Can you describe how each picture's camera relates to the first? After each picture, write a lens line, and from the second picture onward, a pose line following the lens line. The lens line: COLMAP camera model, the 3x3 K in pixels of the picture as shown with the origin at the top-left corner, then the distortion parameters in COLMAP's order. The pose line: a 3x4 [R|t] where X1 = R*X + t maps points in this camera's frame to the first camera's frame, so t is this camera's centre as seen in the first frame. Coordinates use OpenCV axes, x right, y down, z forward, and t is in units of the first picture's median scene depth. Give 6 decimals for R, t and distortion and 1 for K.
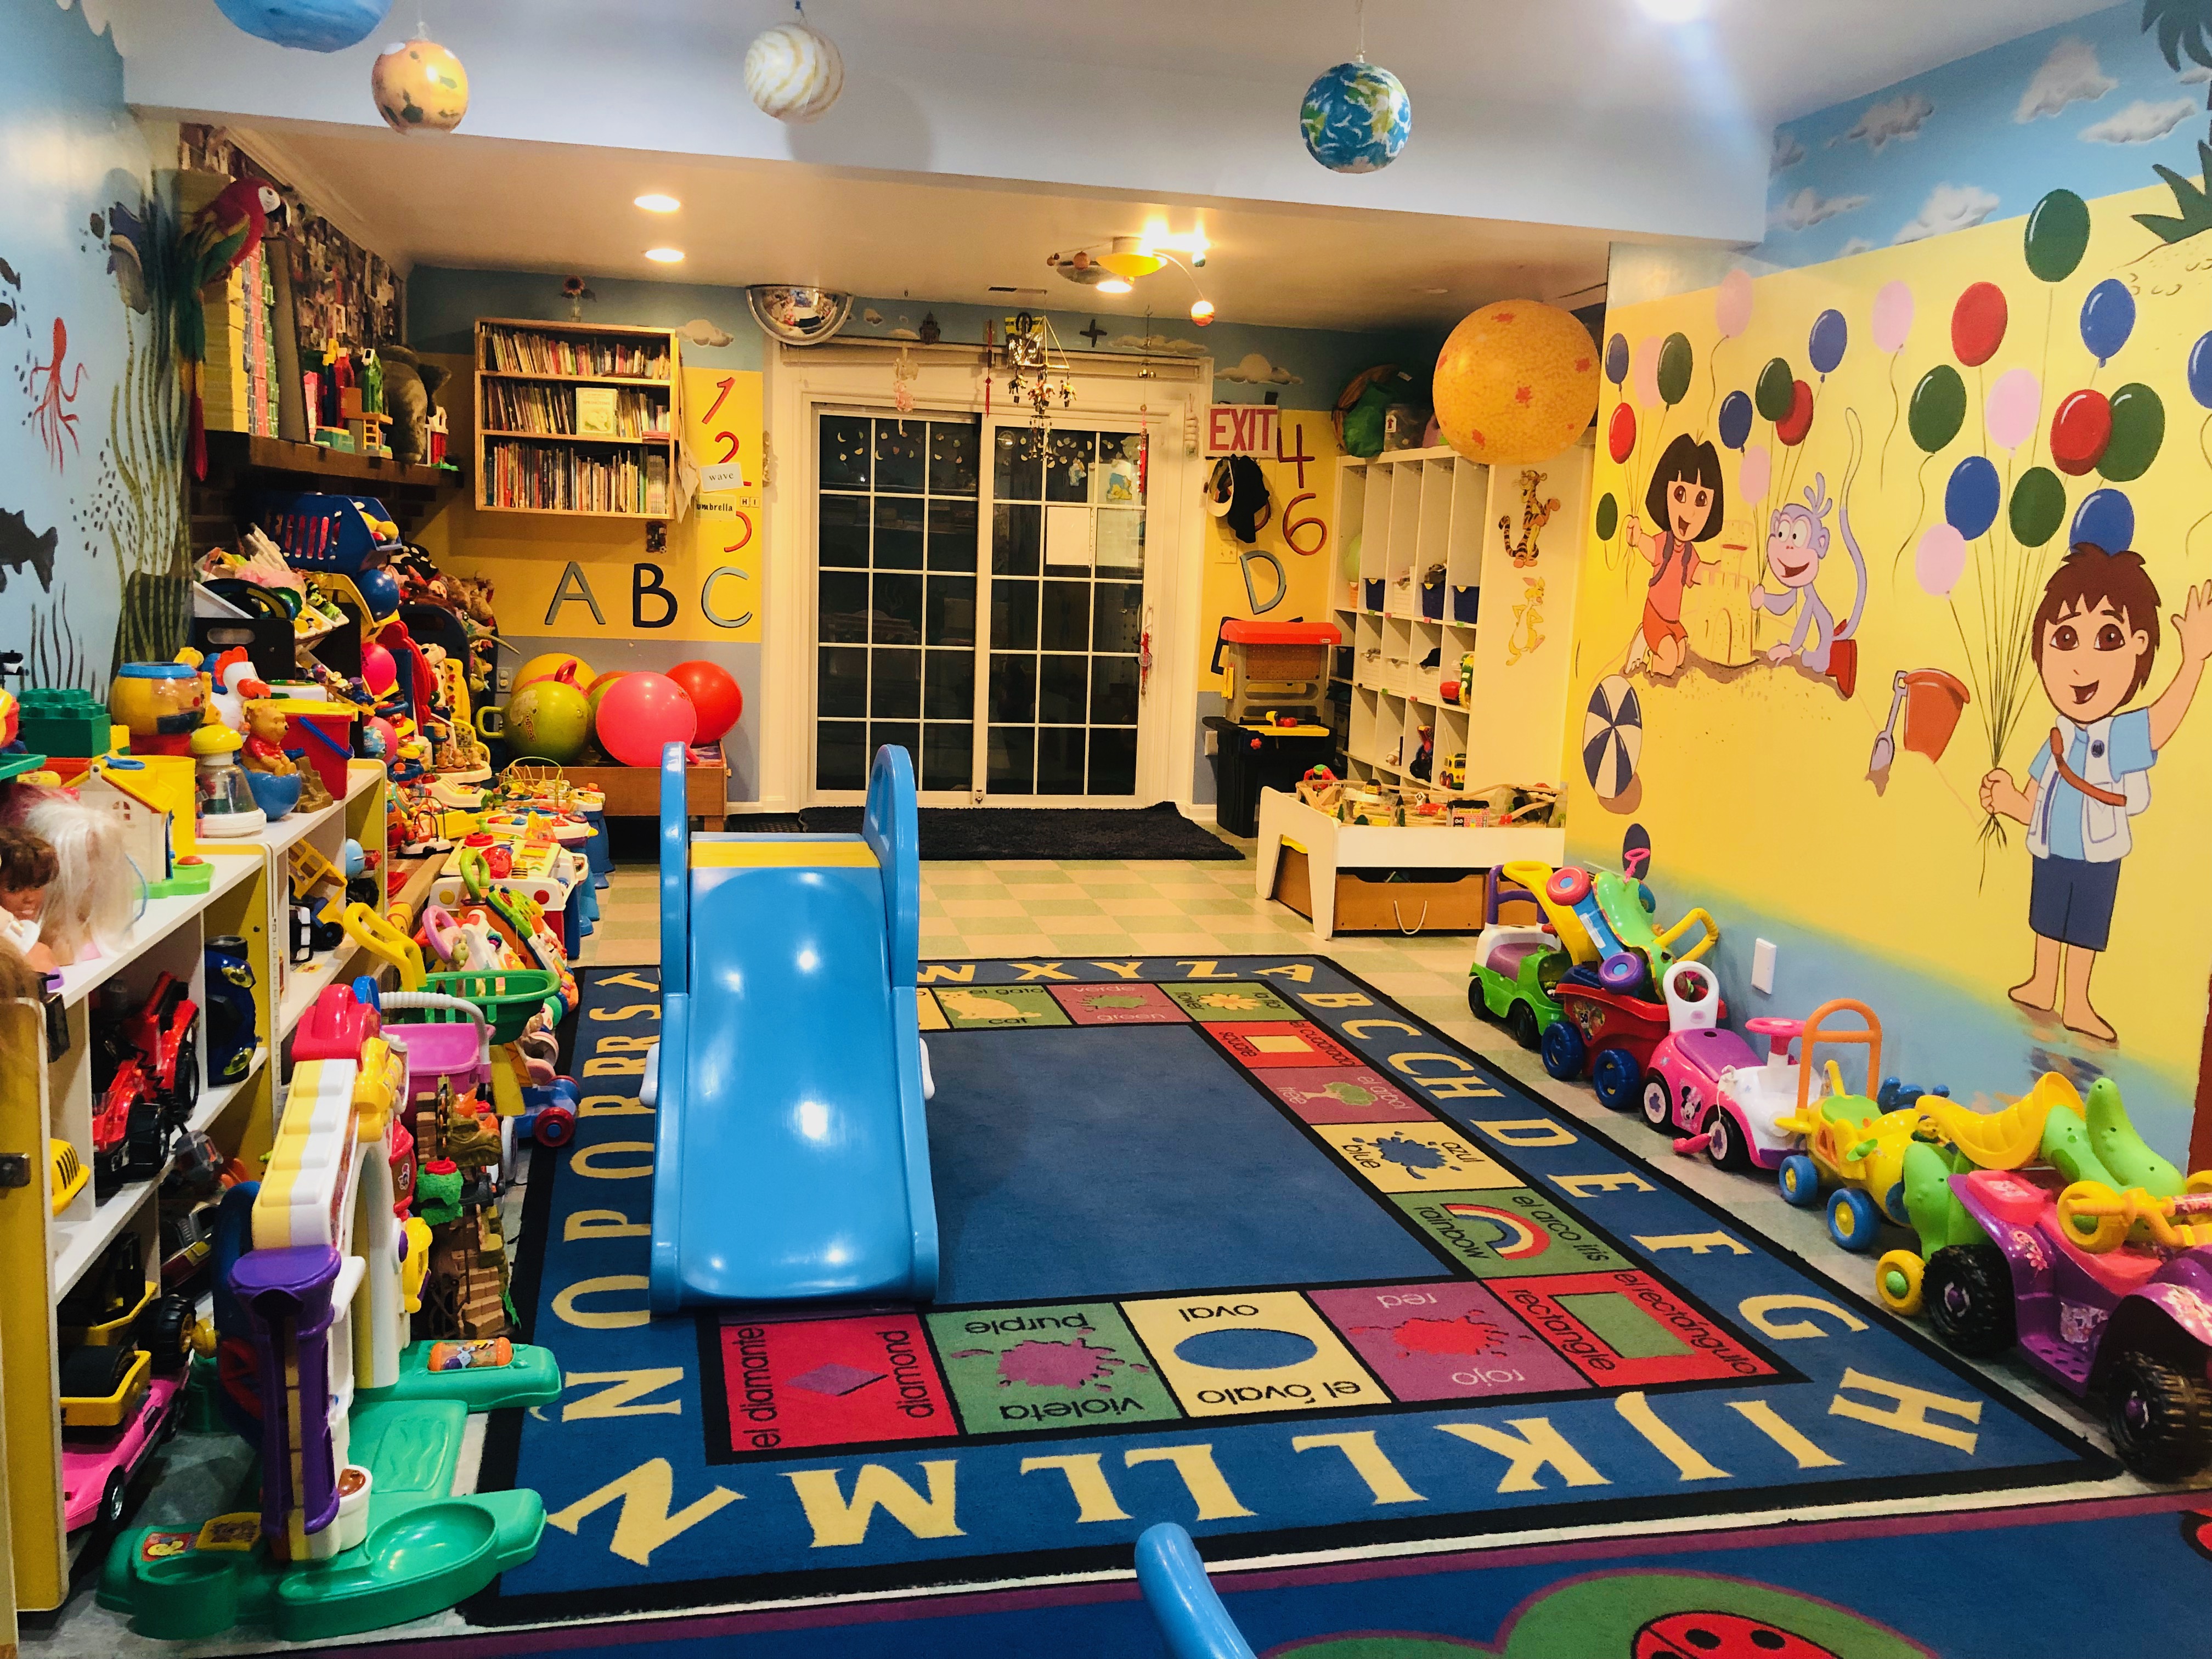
lens RADIAL K [[1838.5, 0, 1104.6], [0, 1838.5, 828.5], [0, 0, 1]] dist [0.018164, 0.000288]
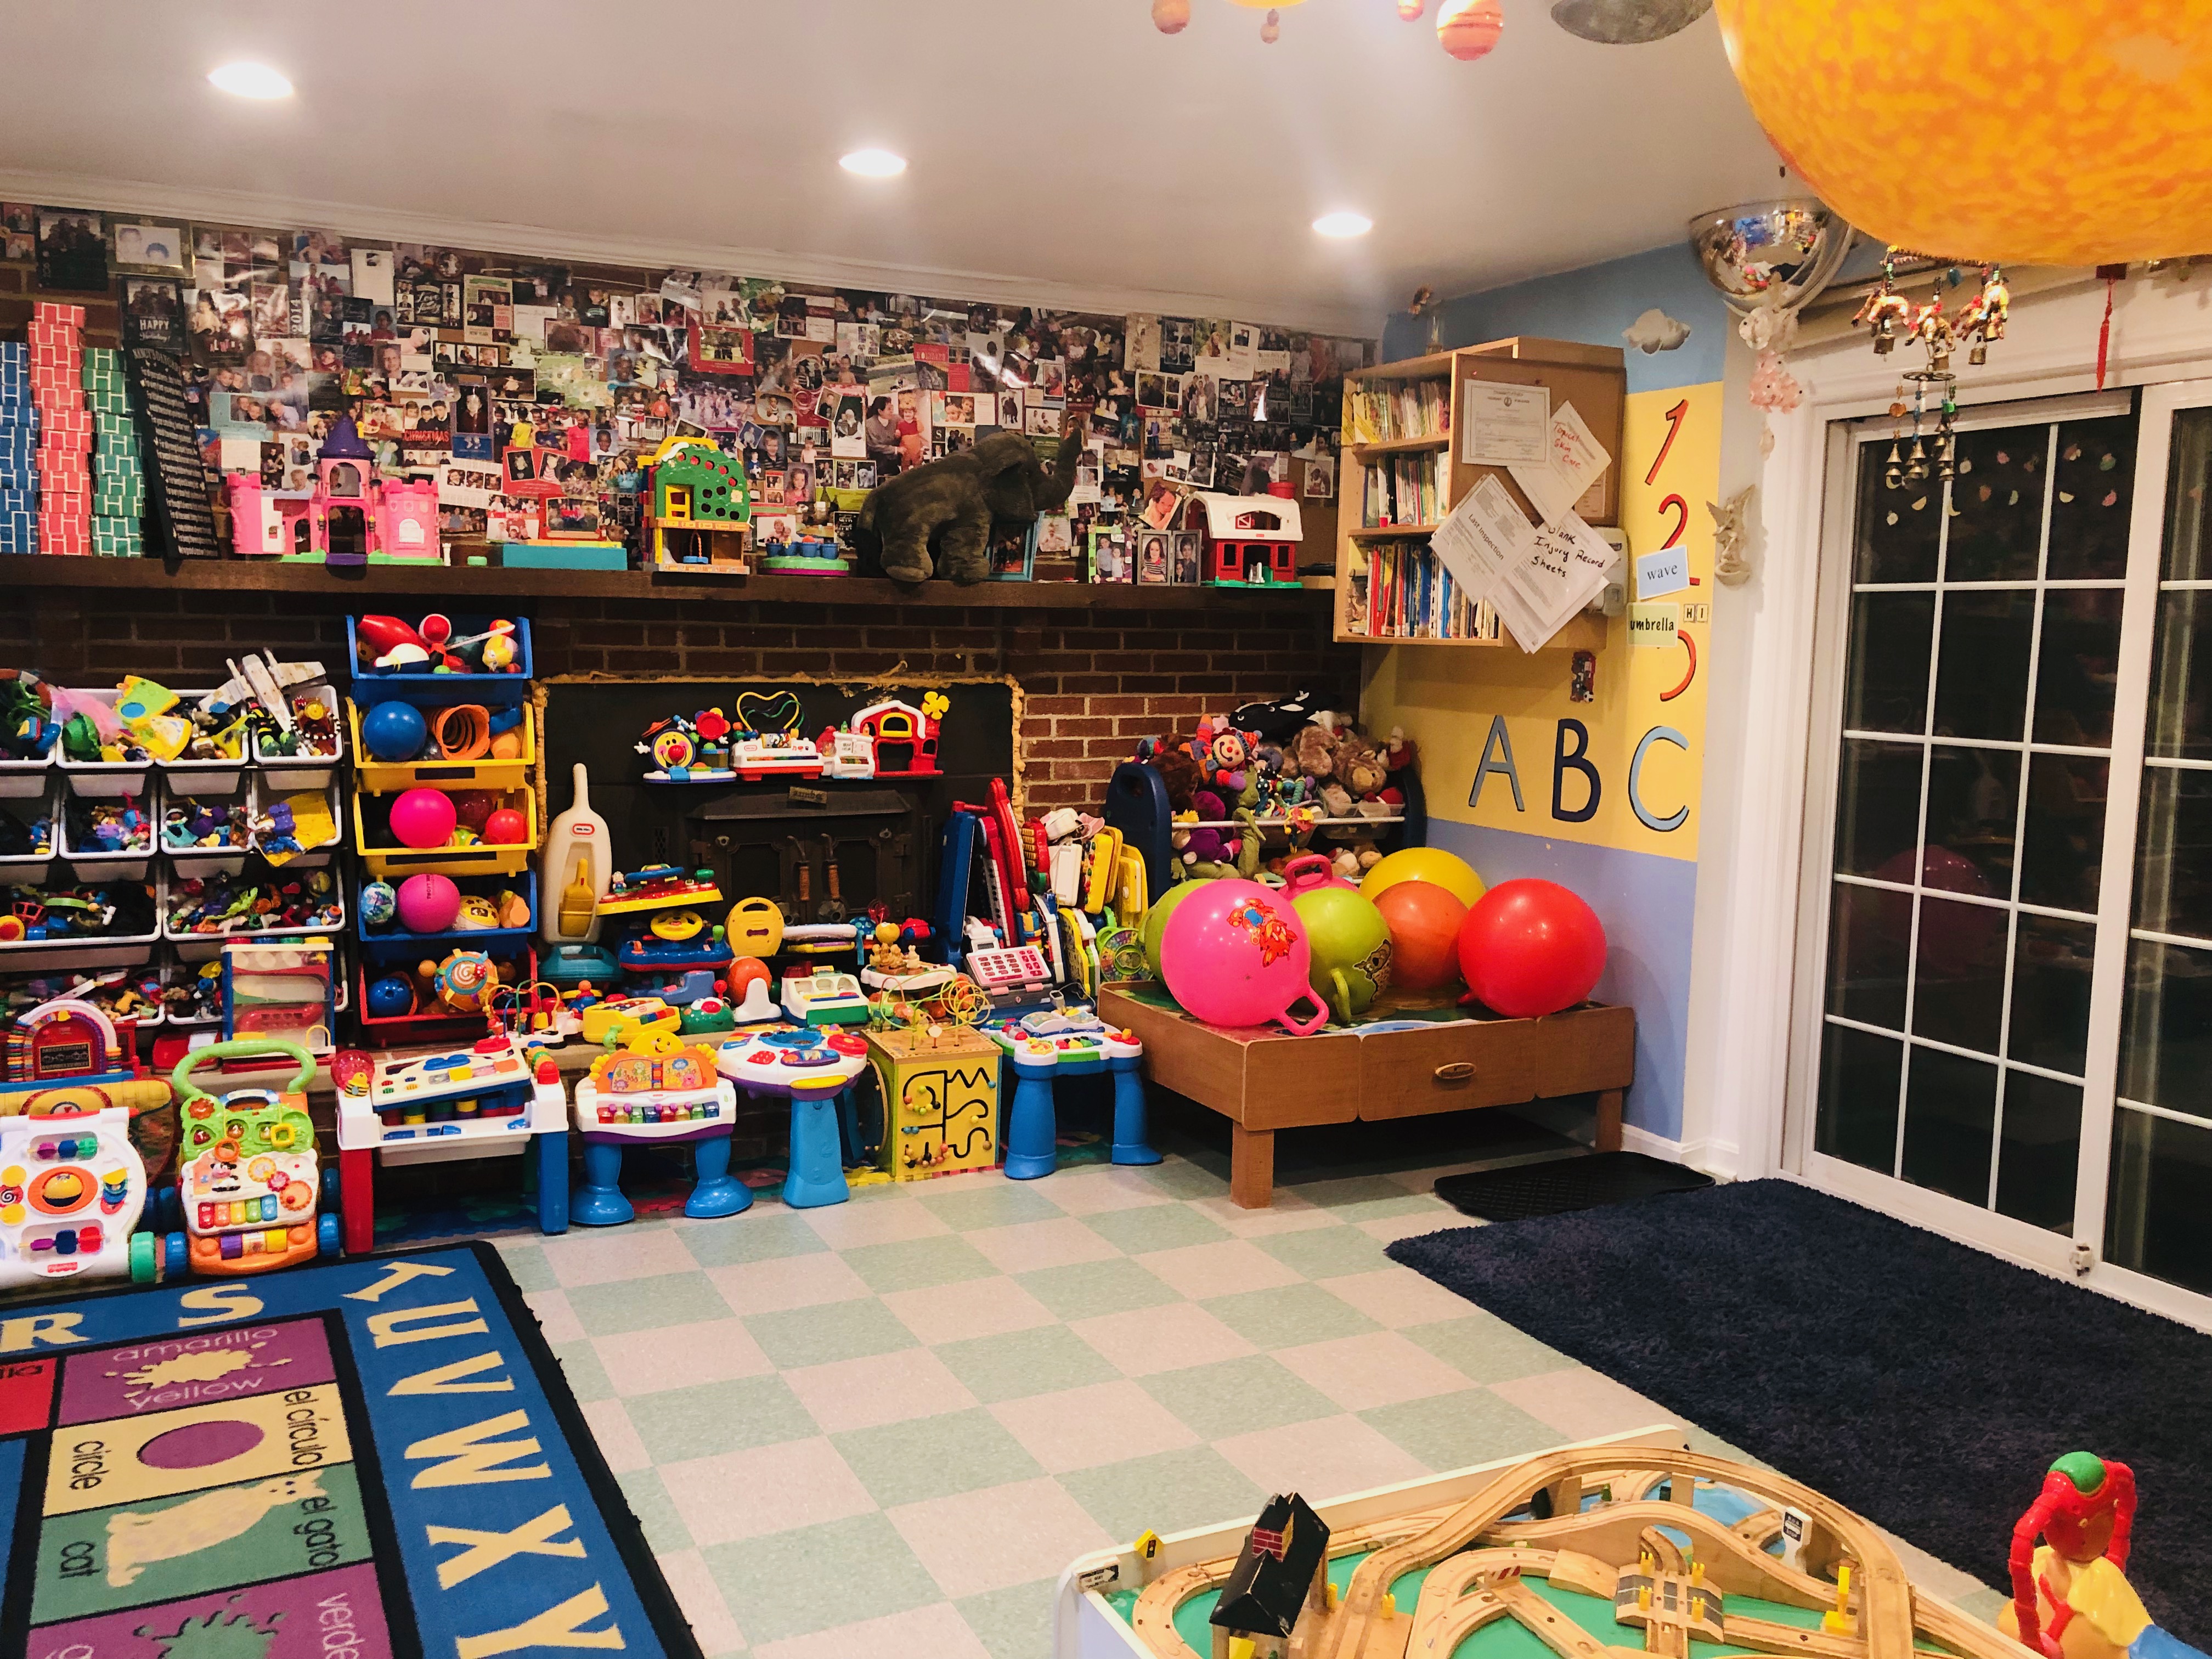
lens RADIAL K [[1838.5, 0, 1103.5], [0, 1838.5, 827.2], [0, 0, 1]] dist [0.018164, 0.000288]
pose [[0.216184, 0.069290, -0.973891, 0.323247], [-0.154895, 0.987280, 0.035859, -0.105028], [0.963988, 0.143099, 0.224166, 0.708817]]
